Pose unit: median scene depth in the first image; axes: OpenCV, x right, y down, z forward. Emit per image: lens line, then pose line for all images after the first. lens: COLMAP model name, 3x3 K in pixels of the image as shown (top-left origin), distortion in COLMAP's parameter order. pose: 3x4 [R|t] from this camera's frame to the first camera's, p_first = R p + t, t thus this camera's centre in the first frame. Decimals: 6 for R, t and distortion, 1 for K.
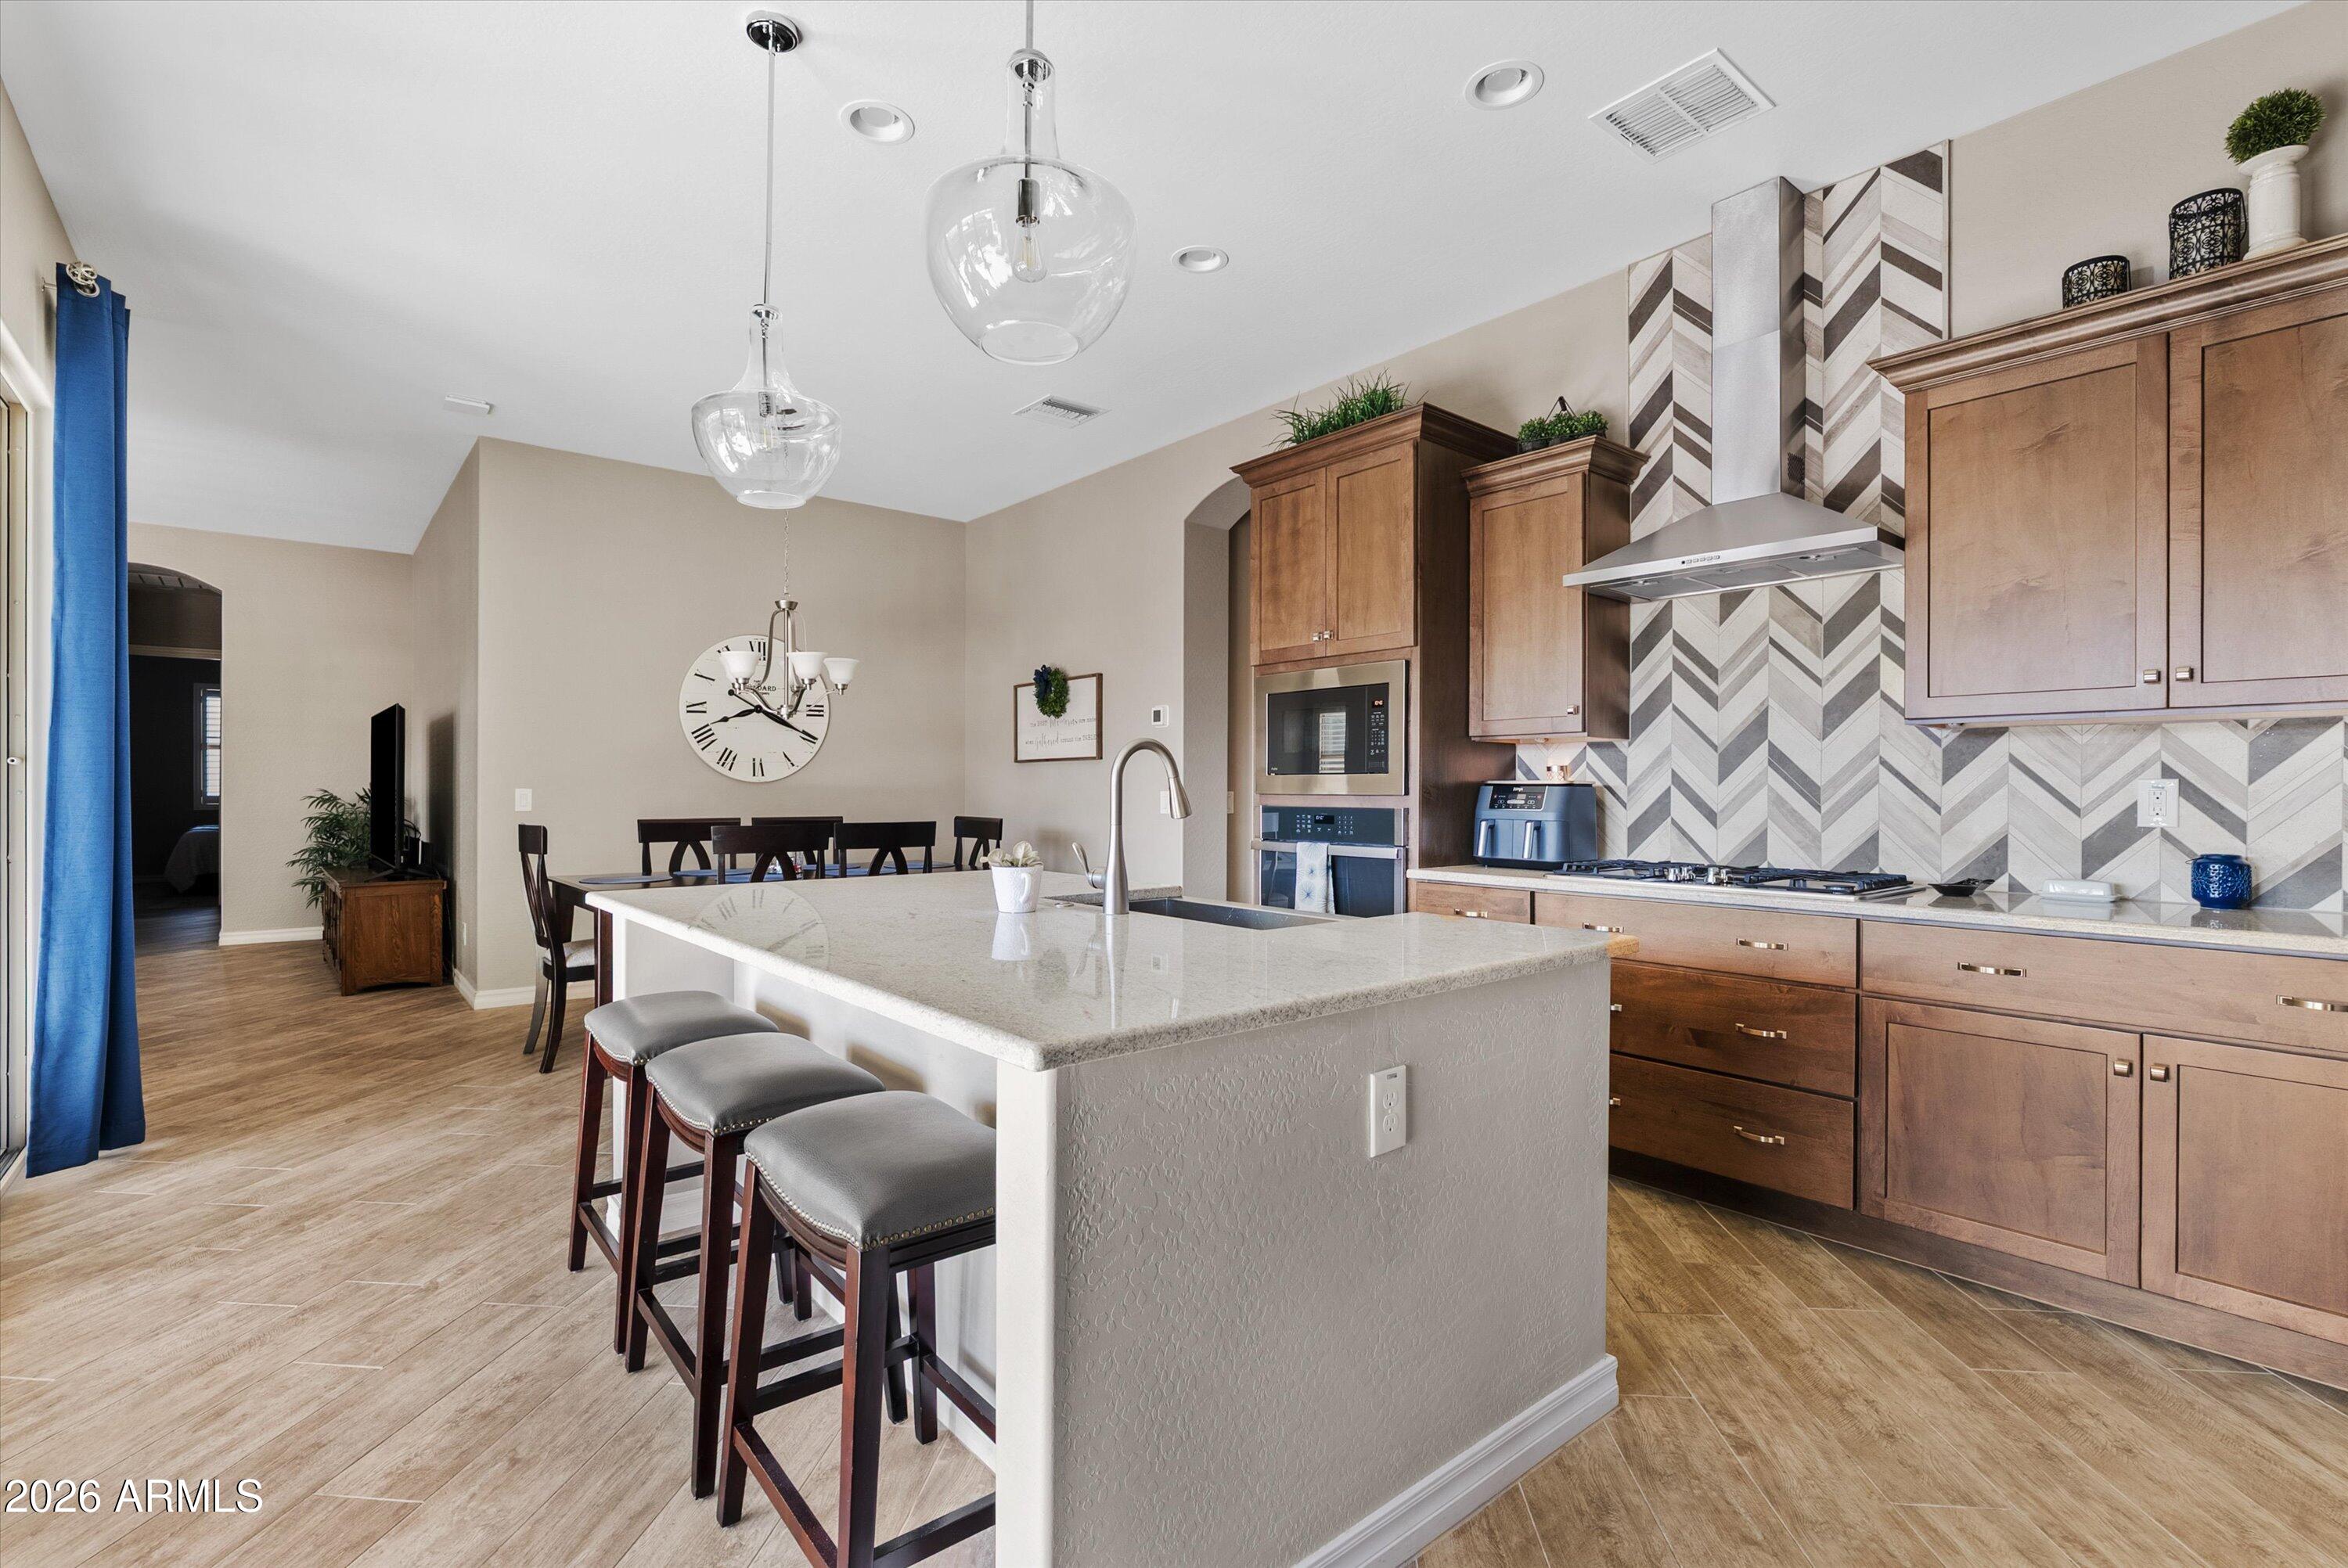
lens RADIAL K [[1071.6, 0, 1174.2], [0, 1071.6, 788.9], [0, 0, 1]] dist [0.000021, 0.000069]
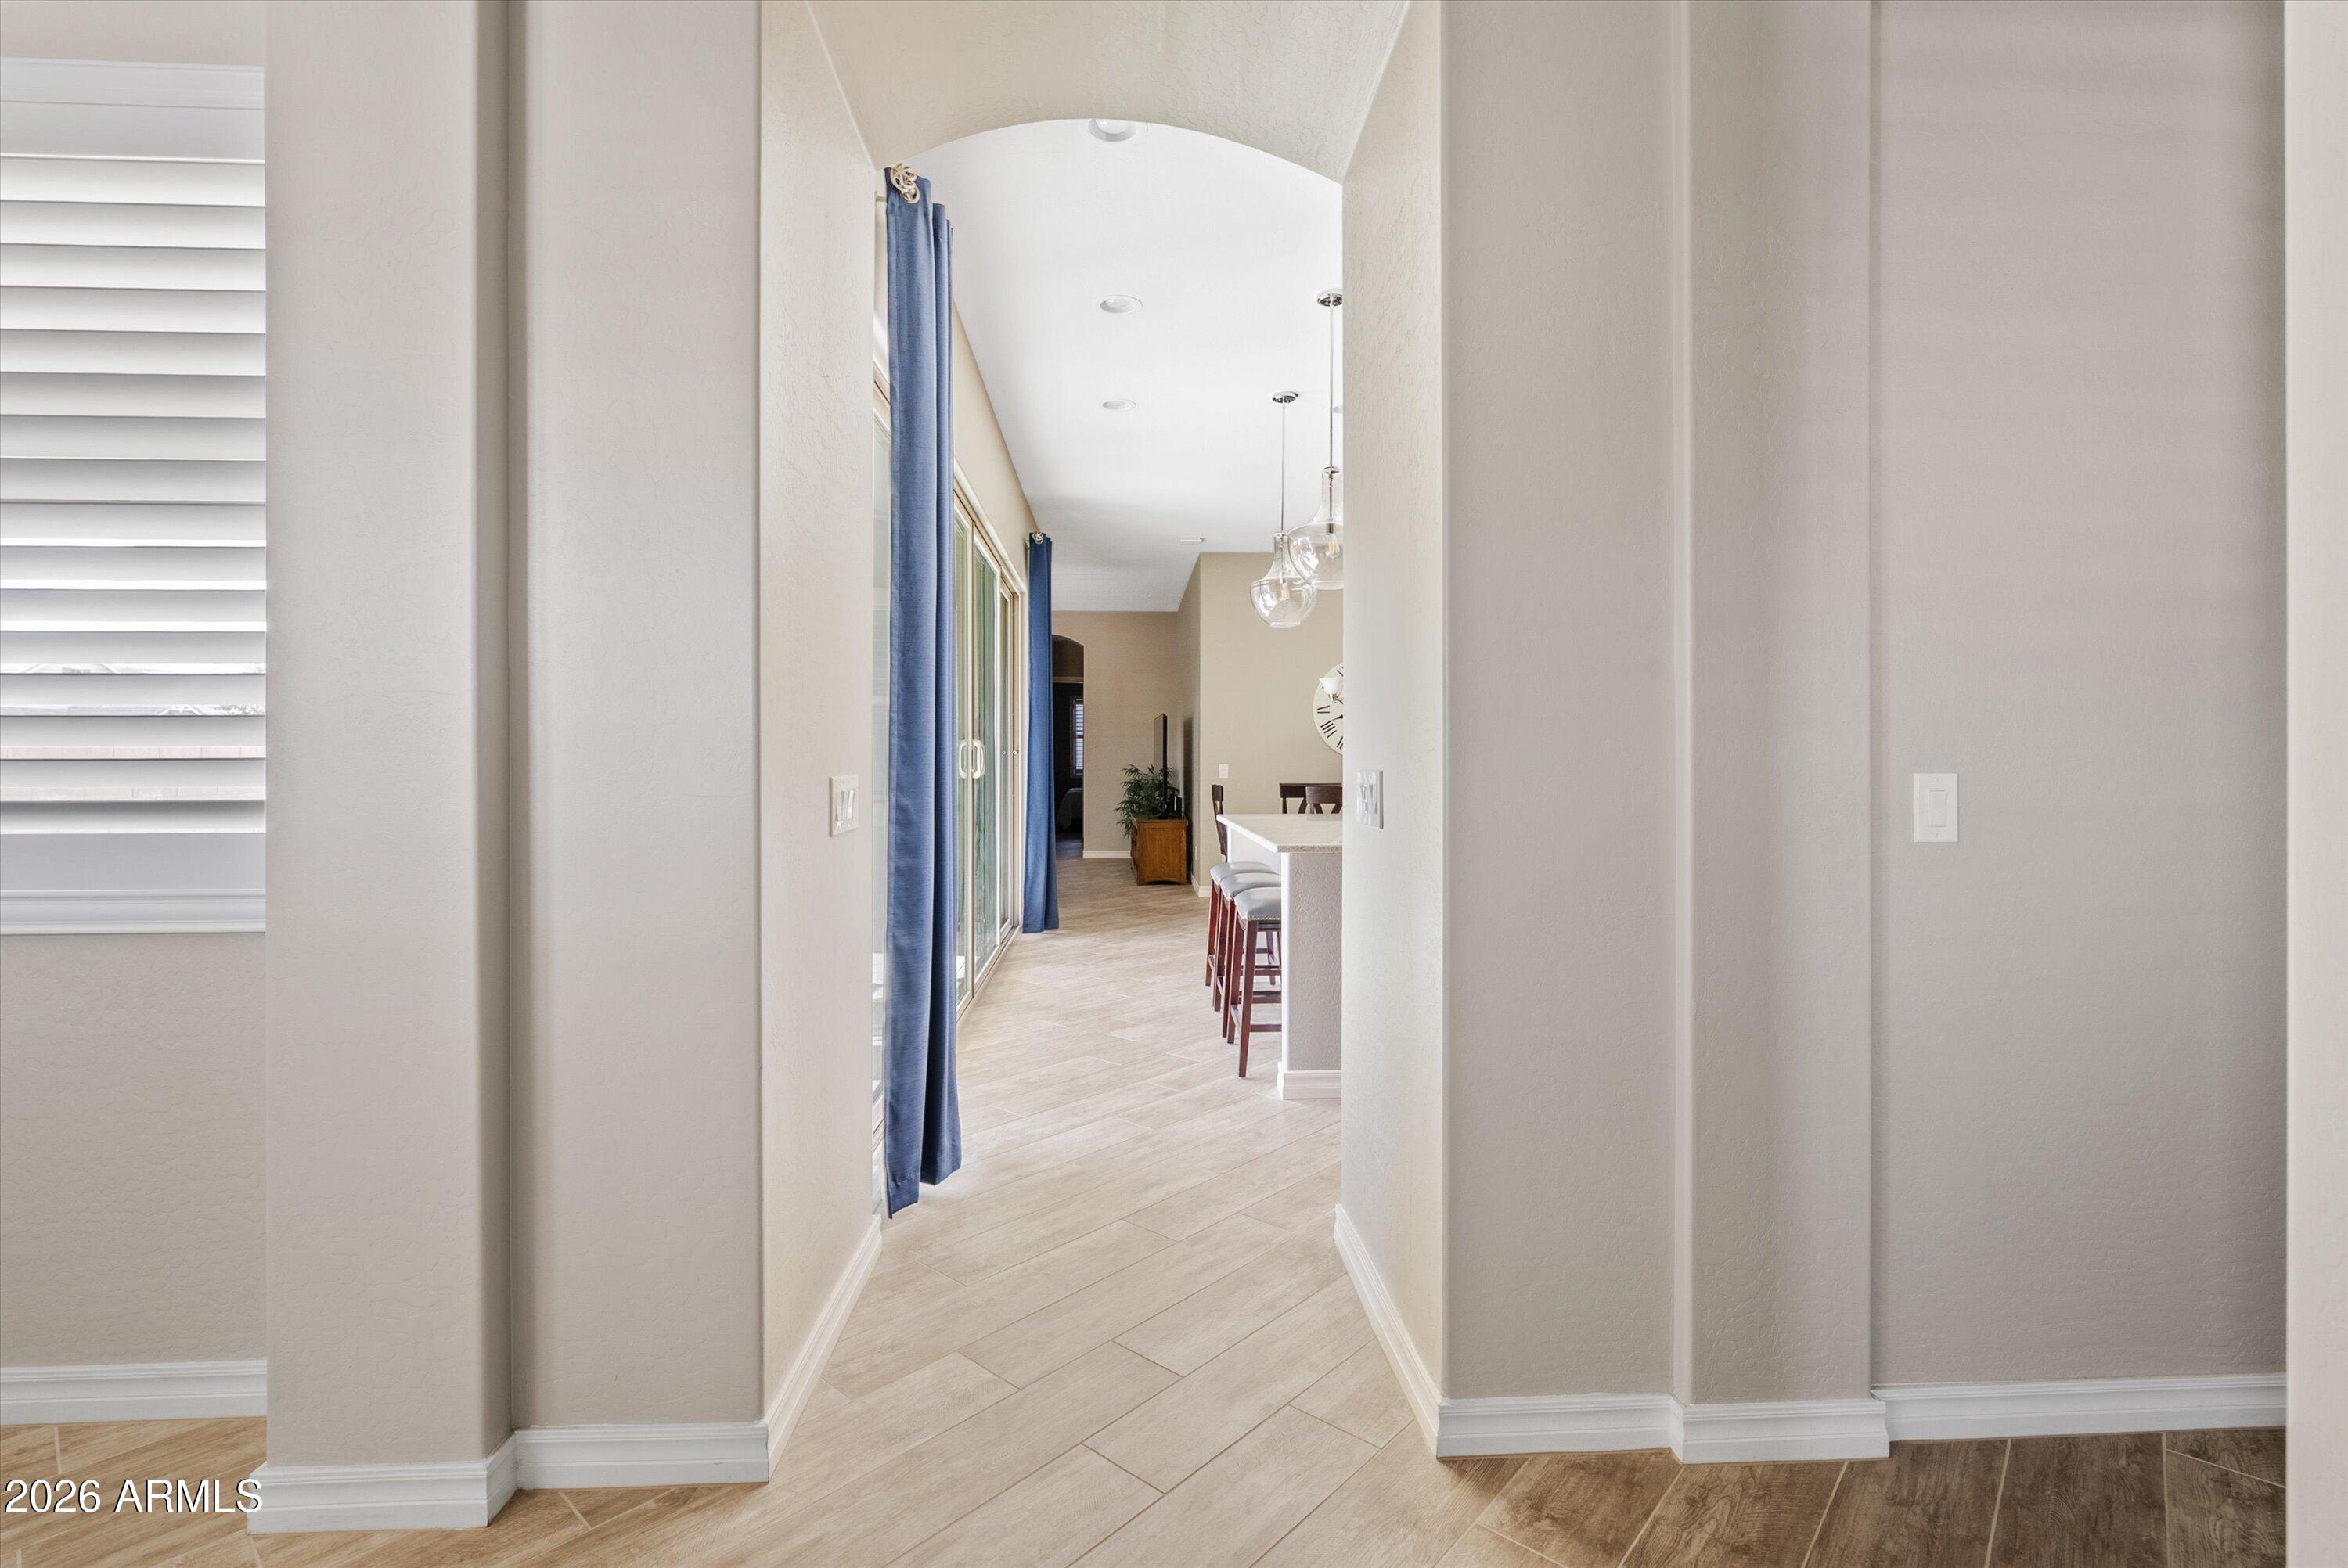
lens RADIAL K [[1069.1, 0, 1171.3], [0, 1069.1, 772.2], [0, 0, 1]] dist [-0.004165, 0.000396]
pose [[0.799646, 0.002820, -0.600466, 0.277642], [0.002091, 0.999970, 0.007482, -0.000152], [0.600468, -0.007238, 0.799616, -0.315463]]
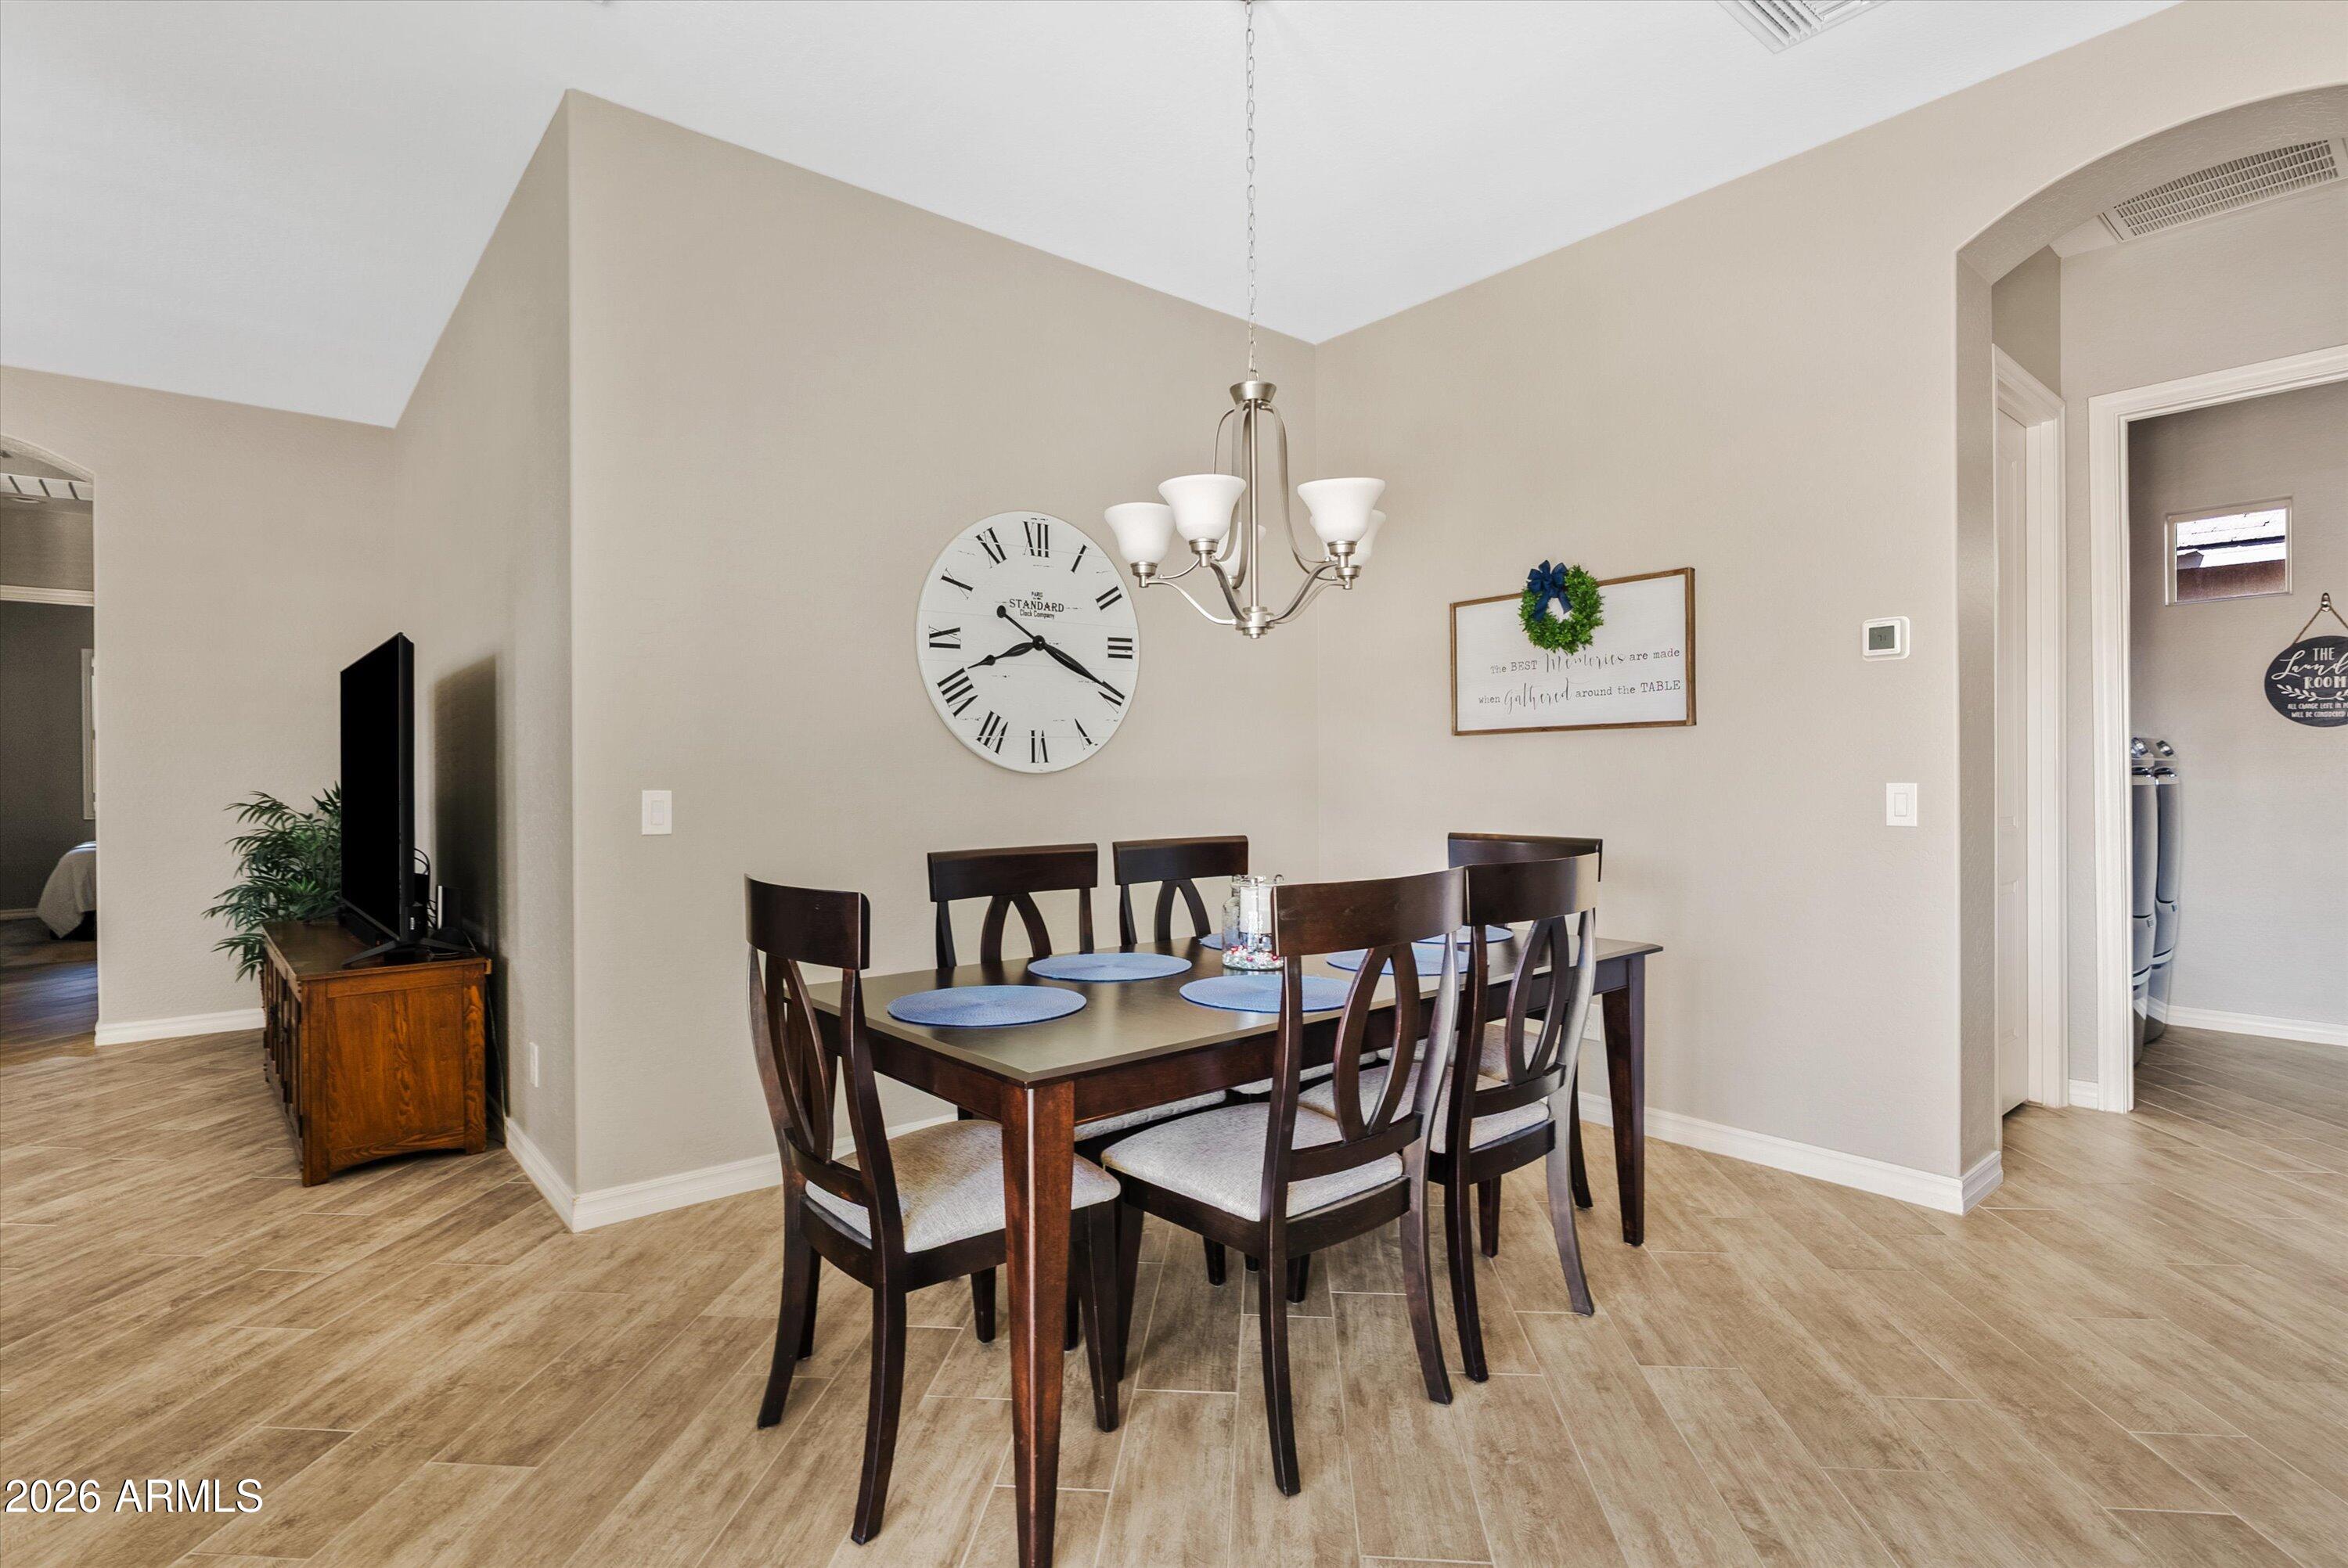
lens RADIAL K [[1144.4, 0, 1174.0], [0, 1144.4, 784.0], [0, 0, 1]] dist [-0.001783, 0.000468]
pose [[0.999941, -0.009792, 0.004676, -0.332655], [0.009770, 0.999941, 0.004819, -0.003065], [-0.004723, -0.004773, 0.999977, 0.415701]]
